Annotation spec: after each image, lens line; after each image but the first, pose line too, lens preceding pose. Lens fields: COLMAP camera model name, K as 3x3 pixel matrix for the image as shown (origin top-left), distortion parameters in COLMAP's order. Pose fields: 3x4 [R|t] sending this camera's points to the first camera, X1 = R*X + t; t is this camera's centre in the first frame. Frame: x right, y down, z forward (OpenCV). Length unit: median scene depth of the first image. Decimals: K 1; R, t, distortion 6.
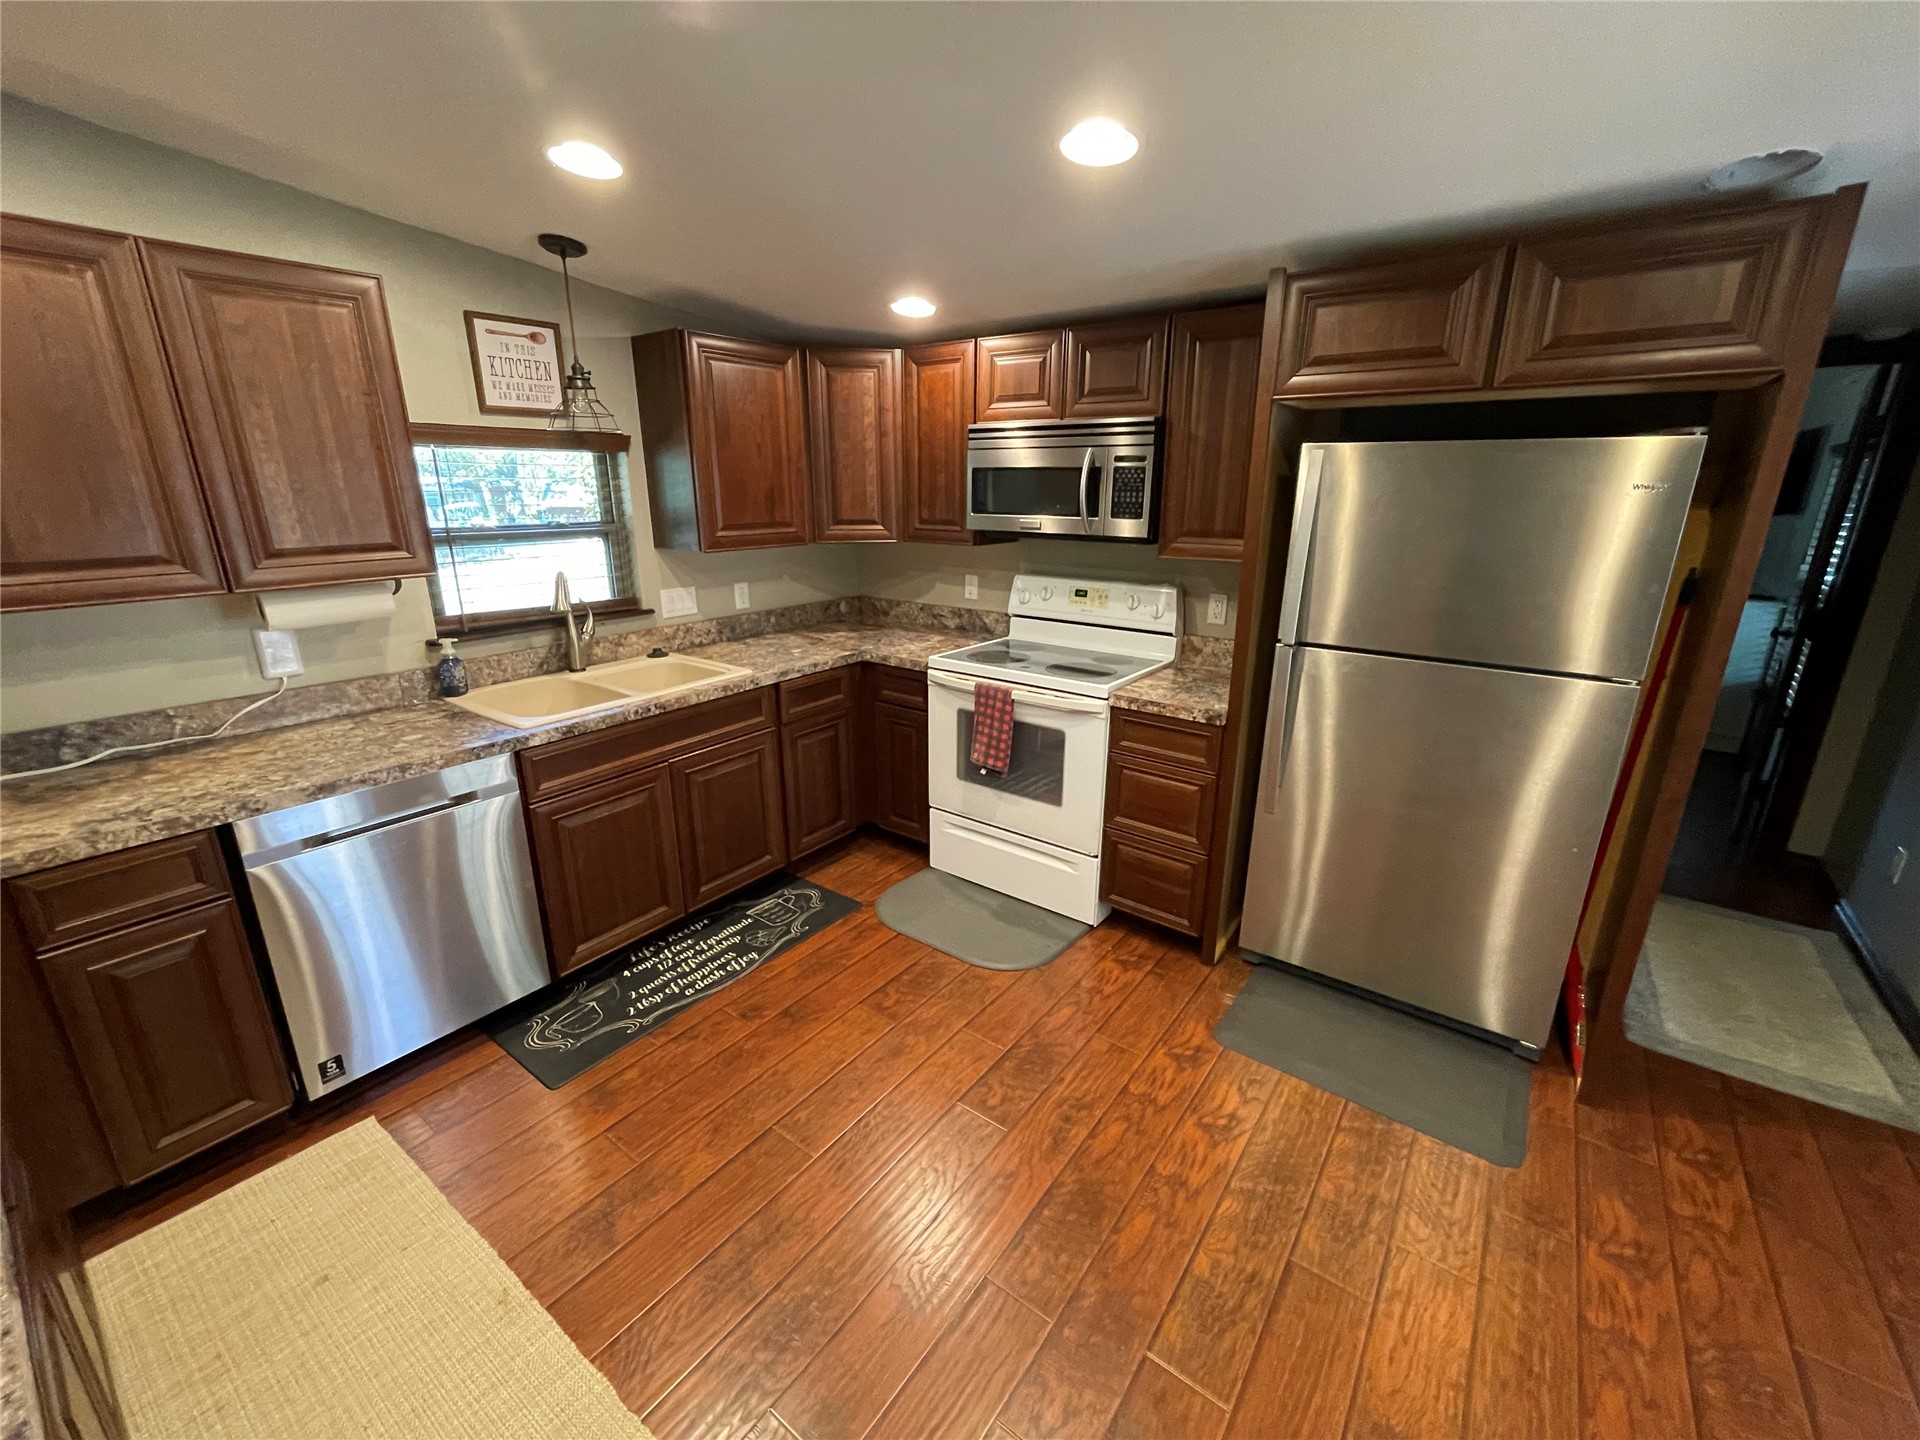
lens RADIAL K [[787.0, 0, 962.9], [0, 787.0, 718.4], [0, 0, 1]] dist [-0.003170, 0.000609]
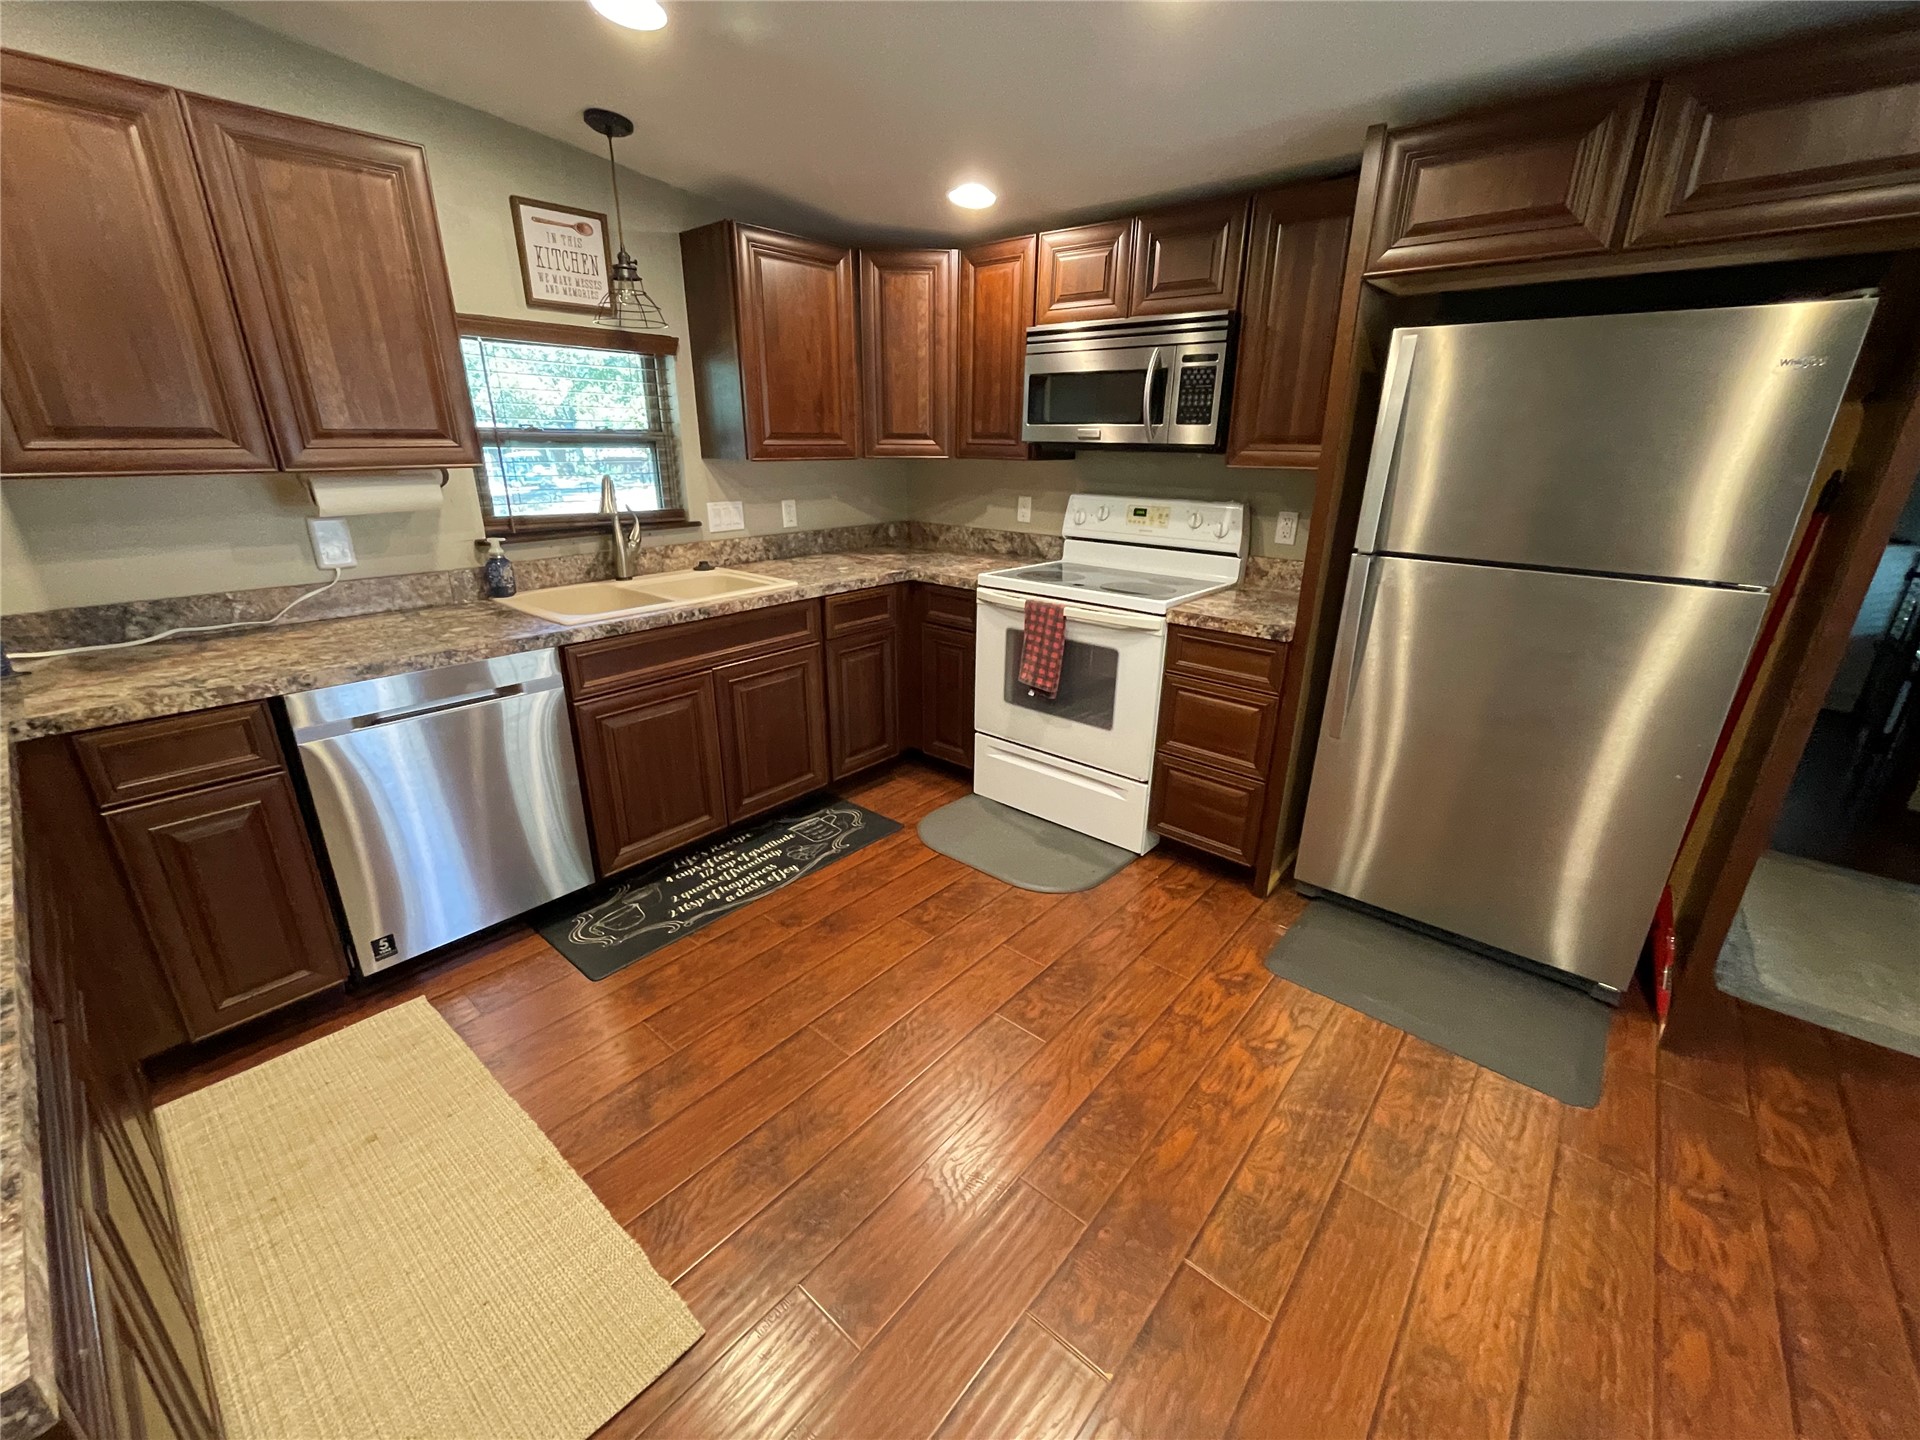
lens RADIAL K [[787.0, 0, 962.2], [0, 787.0, 719.0], [0, 0, 1]] dist [-0.003170, 0.000609]
pose [[0.997798, 0.029352, -0.059474, -0.000718], [-0.026291, 0.998321, 0.051607, 0.062527], [0.060888, -0.049929, 0.996895, 0.033790]]
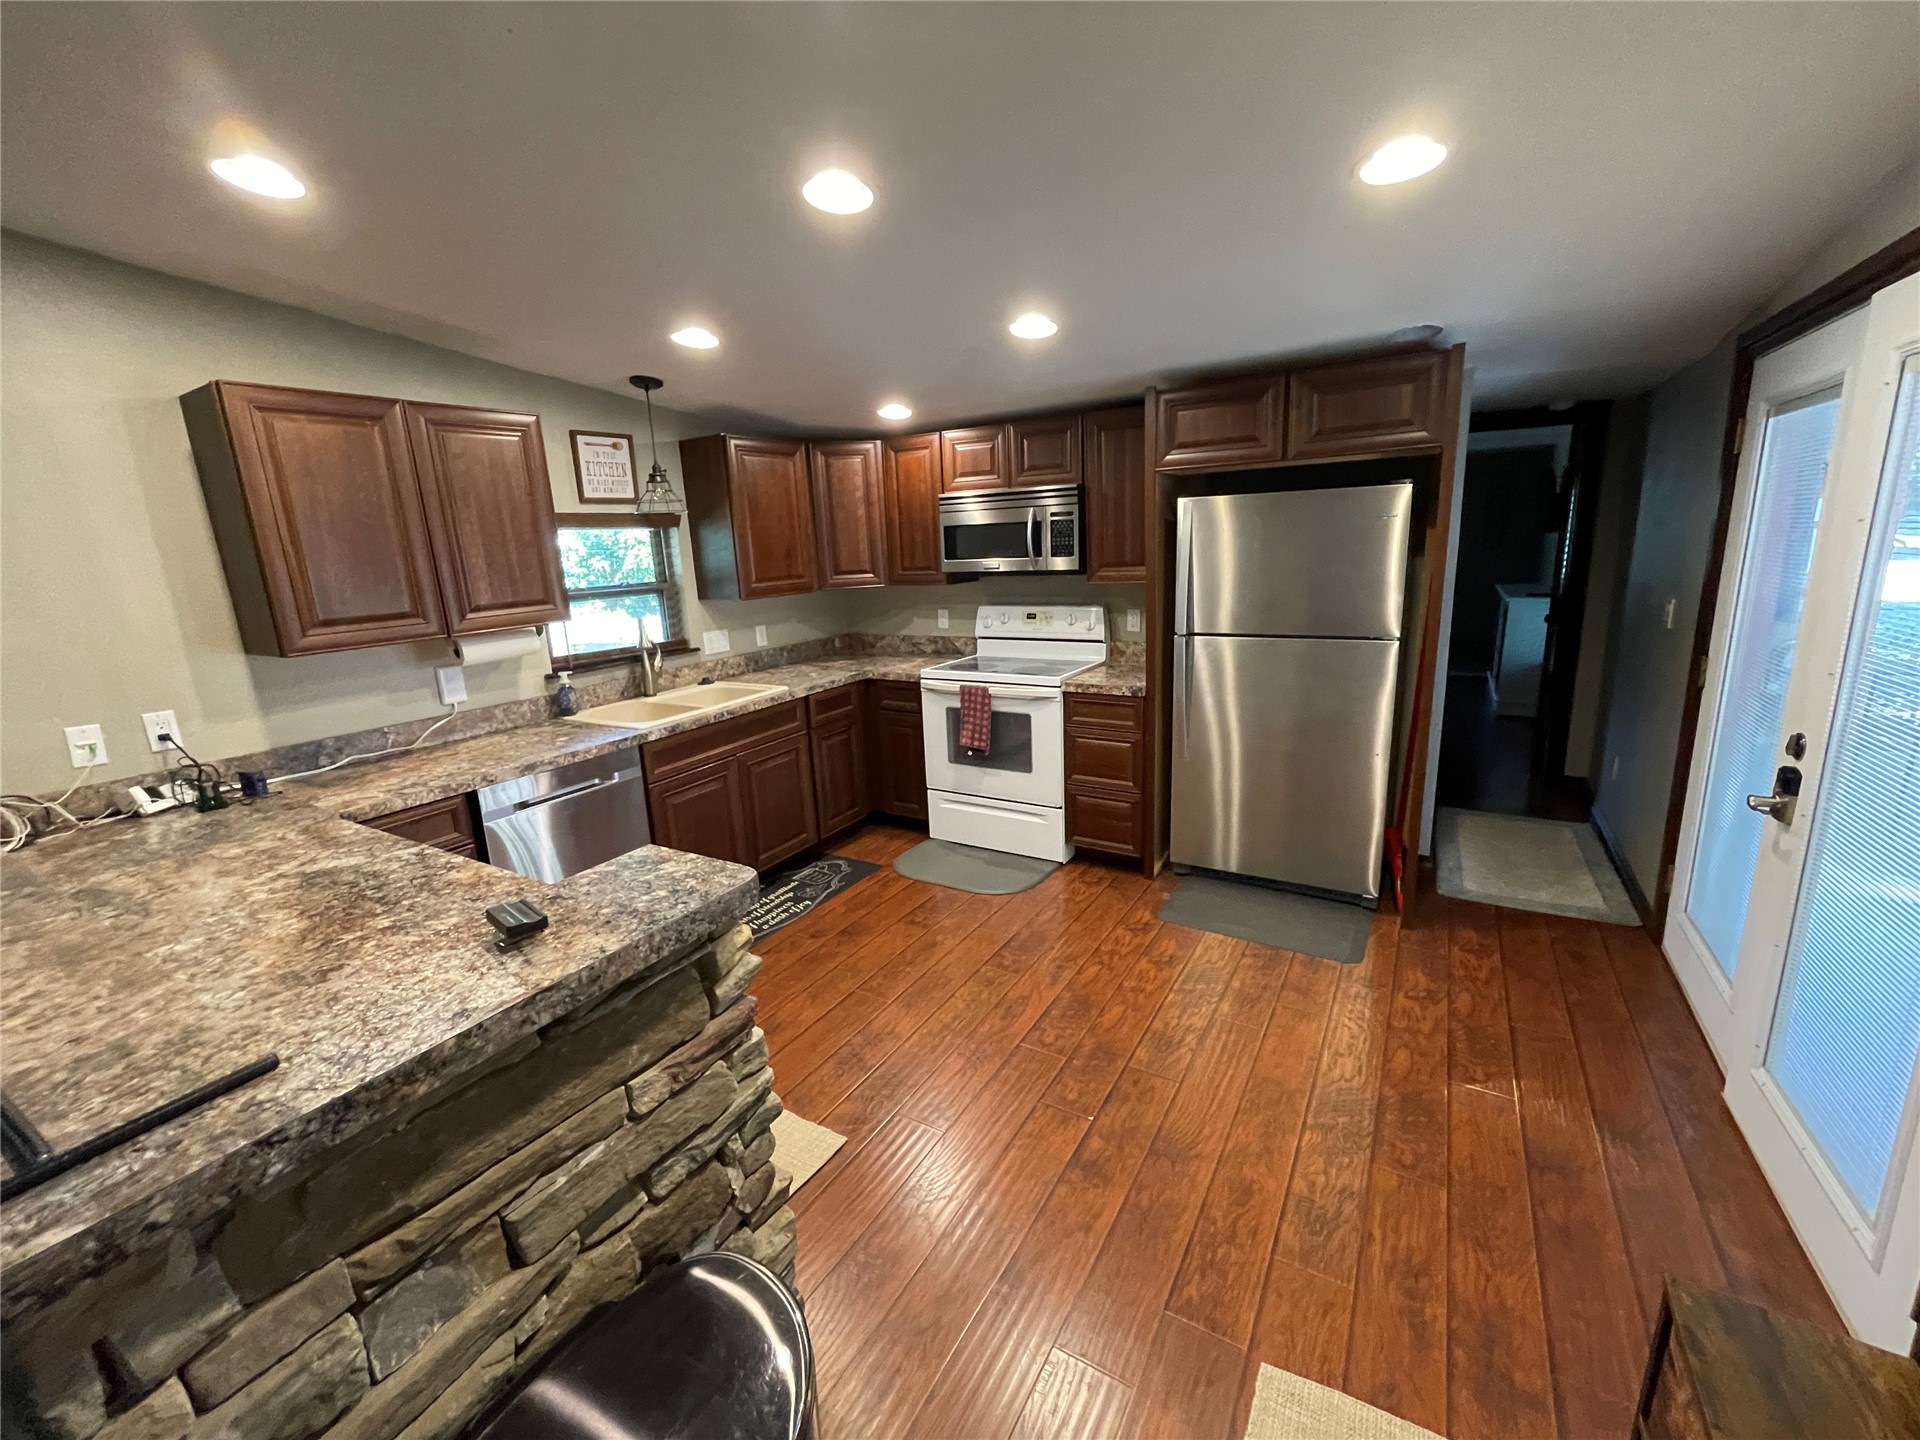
lens RADIAL K [[787.0, 0, 963.8], [0, 787.0, 717.7], [0, 0, 1]] dist [-0.003170, 0.000609]
pose [[0.994196, -0.068476, 0.082977, -0.107783], [0.074160, 0.994961, -0.067470, 0.117331], [-0.077939, 0.073232, 0.994265, -0.369394]]
